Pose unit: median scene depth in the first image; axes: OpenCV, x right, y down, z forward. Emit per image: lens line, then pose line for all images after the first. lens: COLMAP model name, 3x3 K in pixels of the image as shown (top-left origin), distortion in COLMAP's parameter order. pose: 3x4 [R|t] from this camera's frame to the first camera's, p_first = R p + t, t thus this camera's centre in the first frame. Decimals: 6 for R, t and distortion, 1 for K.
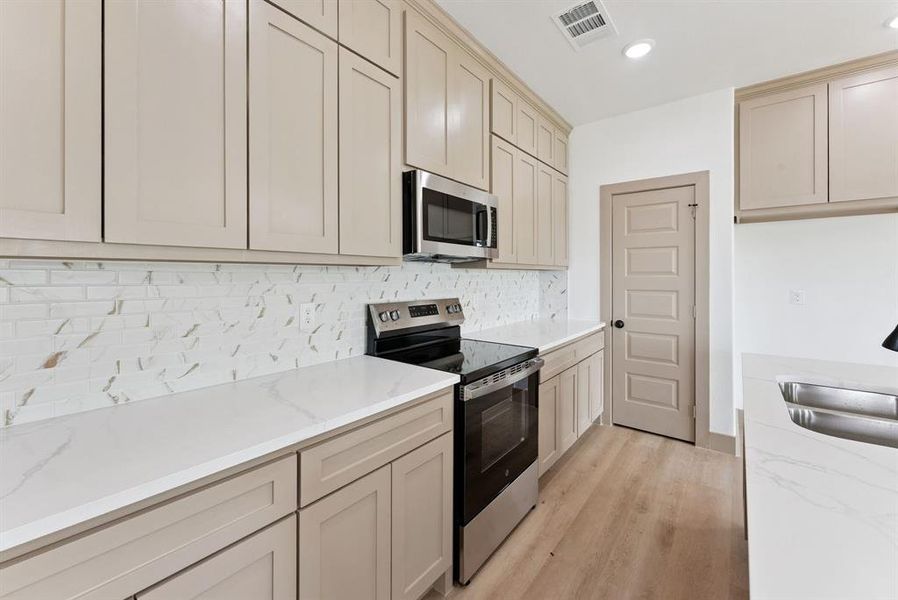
lens RADIAL K [[364.9, 0, 448.9], [0, 364.9, 277.9], [0, 0, 1]] dist [0.000191, 0.000073]
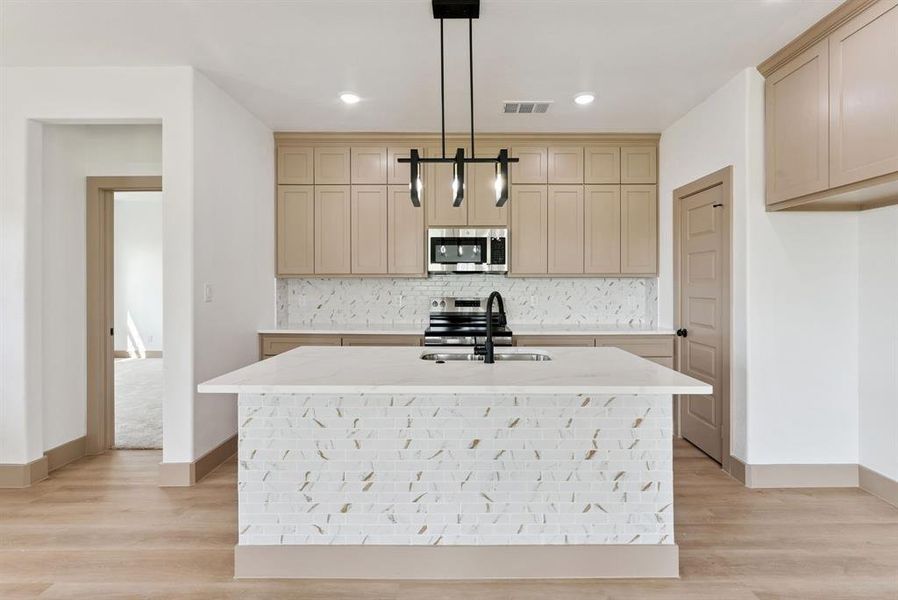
lens RADIAL K [[423.7, 0, 451.9], [0, 423.7, 286.9], [0, 0, 1]] dist [0.001072, -0.000161]
pose [[0.615776, 0.004137, -0.787910, 1.112392], [-0.005116, 0.999986, 0.001253, 0.008991], [0.787905, 0.003259, 0.615789, -0.191805]]
